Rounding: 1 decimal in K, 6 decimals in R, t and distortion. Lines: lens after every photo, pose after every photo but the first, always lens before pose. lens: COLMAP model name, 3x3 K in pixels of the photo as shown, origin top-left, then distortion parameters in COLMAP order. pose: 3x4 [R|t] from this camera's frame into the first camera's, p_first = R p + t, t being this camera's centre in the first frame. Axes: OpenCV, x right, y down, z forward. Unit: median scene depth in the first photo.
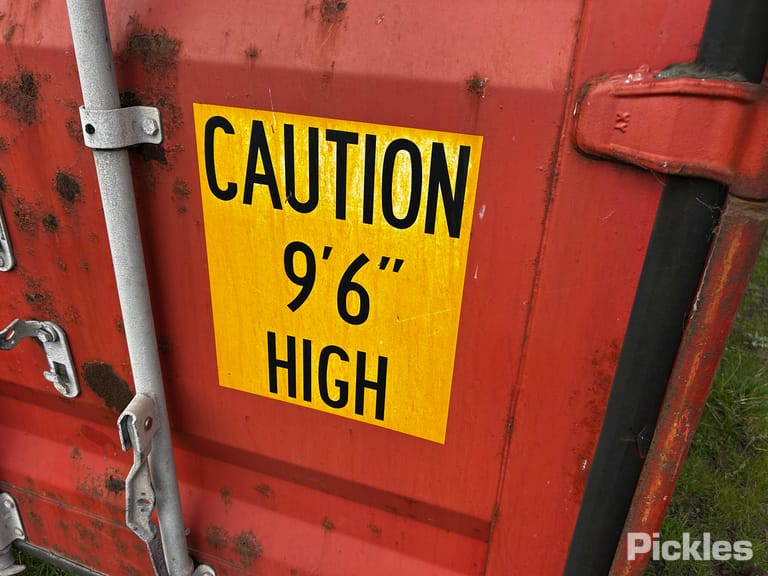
lens RADIAL K [[582.5, 0, 383.9], [0, 582.5, 289.4], [0, 0, 1]] dist [0.046660, -0.067579]
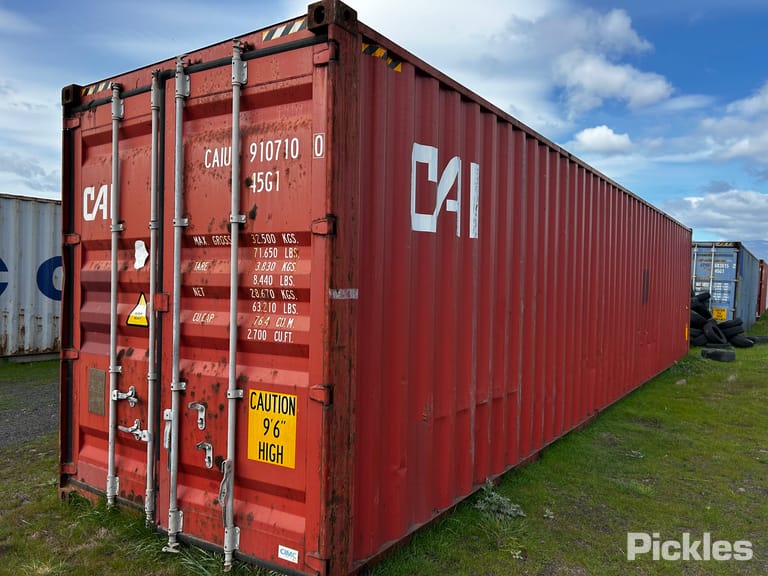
lens RADIAL K [[582.5, 0, 385.9], [0, 582.5, 287.0], [0, 0, 1]] dist [0.046660, -0.067579]
pose [[0.983238, -0.024442, -0.180680, 1.577488], [-0.058717, 0.895730, -0.440704, 0.932675], [0.172612, 0.443926, 0.879281, -3.232745]]
